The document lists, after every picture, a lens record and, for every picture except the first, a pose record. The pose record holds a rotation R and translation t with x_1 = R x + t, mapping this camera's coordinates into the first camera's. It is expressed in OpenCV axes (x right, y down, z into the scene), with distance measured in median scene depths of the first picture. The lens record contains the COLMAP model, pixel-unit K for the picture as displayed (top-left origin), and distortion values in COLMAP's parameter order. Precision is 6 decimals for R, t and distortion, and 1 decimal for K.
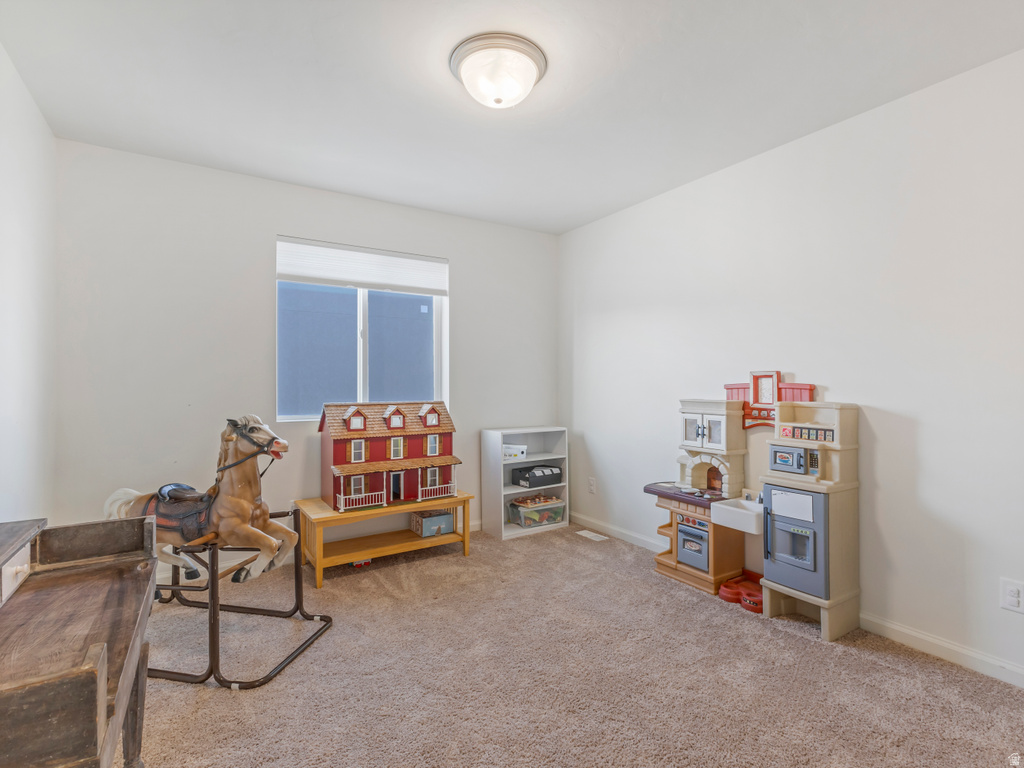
lens RADIAL K [[503.4, 0, 512.0], [0, 503.4, 384.0], [0, 0, 1]] dist [0.004444, -0.000936]
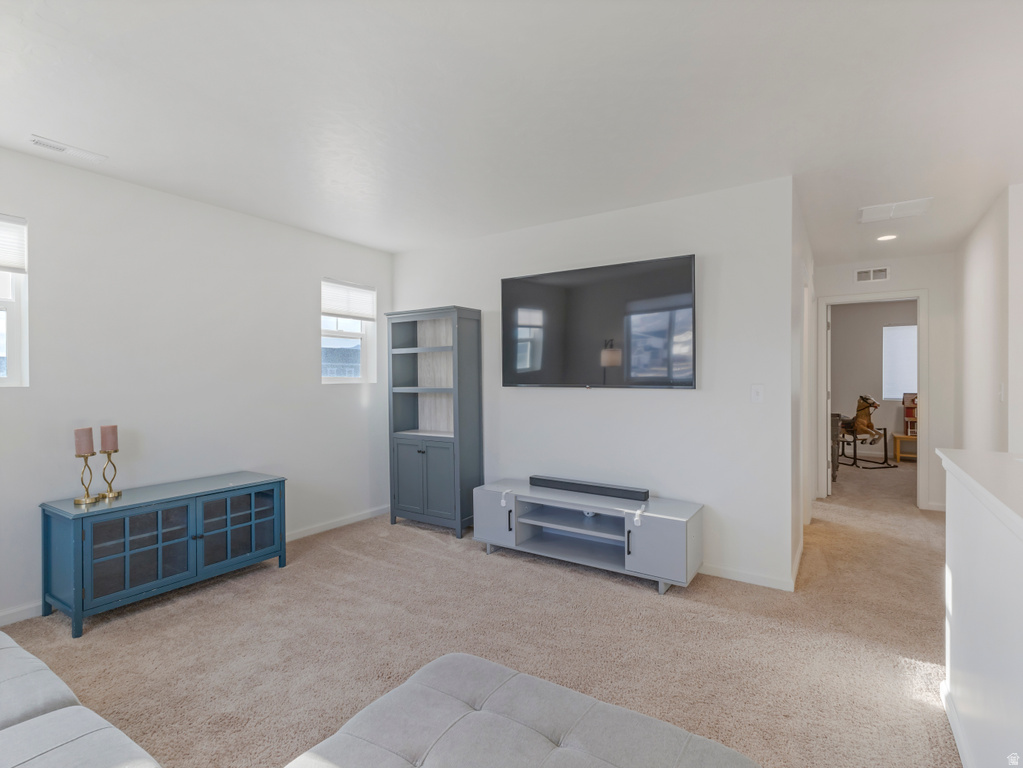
lens RADIAL K [[502.9, 0, 511.5], [0, 502.9, 384.0], [0, 0, 1]] dist [0.004444, -0.000936]
pose [[0.411182, 0.011234, -0.911484, 1.519586], [0.004293, 0.999889, 0.014260, -0.065224], [0.911543, -0.009776, 0.411089, -2.459961]]
